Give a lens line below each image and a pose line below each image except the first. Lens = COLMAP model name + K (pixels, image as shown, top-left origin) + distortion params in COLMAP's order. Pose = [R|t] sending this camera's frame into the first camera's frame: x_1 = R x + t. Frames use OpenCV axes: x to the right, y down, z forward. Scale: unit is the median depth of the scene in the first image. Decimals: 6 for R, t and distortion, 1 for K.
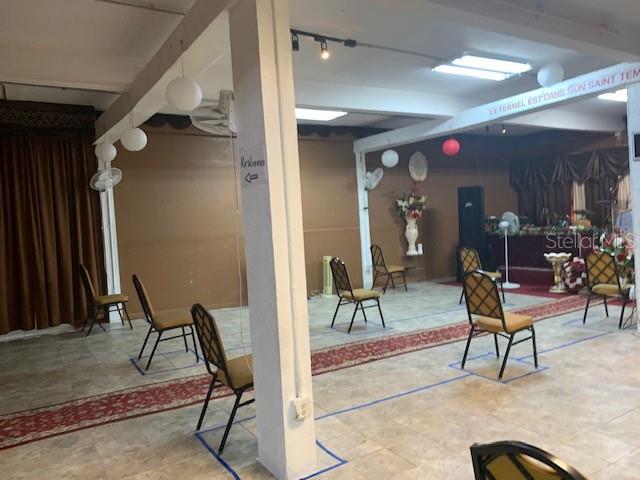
lens RADIAL K [[495.9, 0, 322.4], [0, 495.9, 235.1], [0, 0, 1]] dist [0.003480, -0.001723]
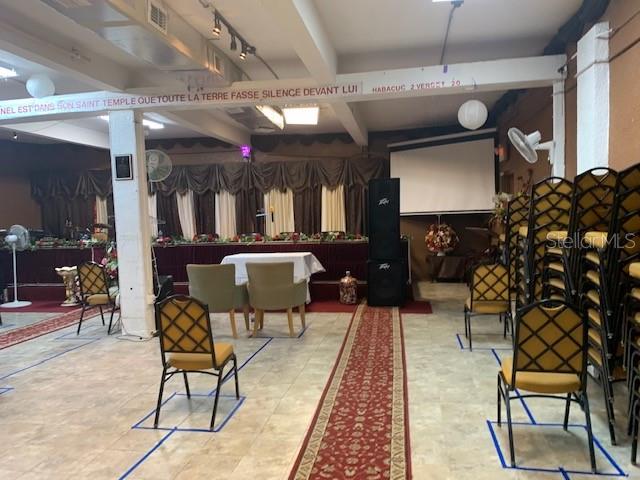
lens RADIAL K [[485.8, 0, 343.3], [0, 485.8, 238.9], [0, 0, 1]] dist [0.042852, -0.064176]
pose [[0.646611, -0.007629, 0.762782, 0.088897], [0.020976, 0.999750, -0.007782, -0.000742], [-0.762531, 0.021032, 0.646609, -0.063818]]
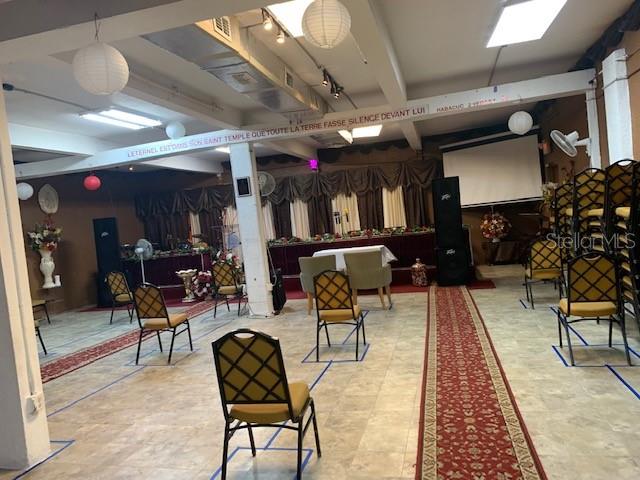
lens RADIAL K [[495.9, 0, 322.4], [0, 495.9, 235.1], [0, 0, 1]] dist [0.003480, -0.001723]
pose [[0.727542, -0.045326, 0.684564, -0.131767], [0.087385, 0.995810, -0.026937, 0.013668], [-0.680475, 0.079419, 0.728455, -0.147078]]
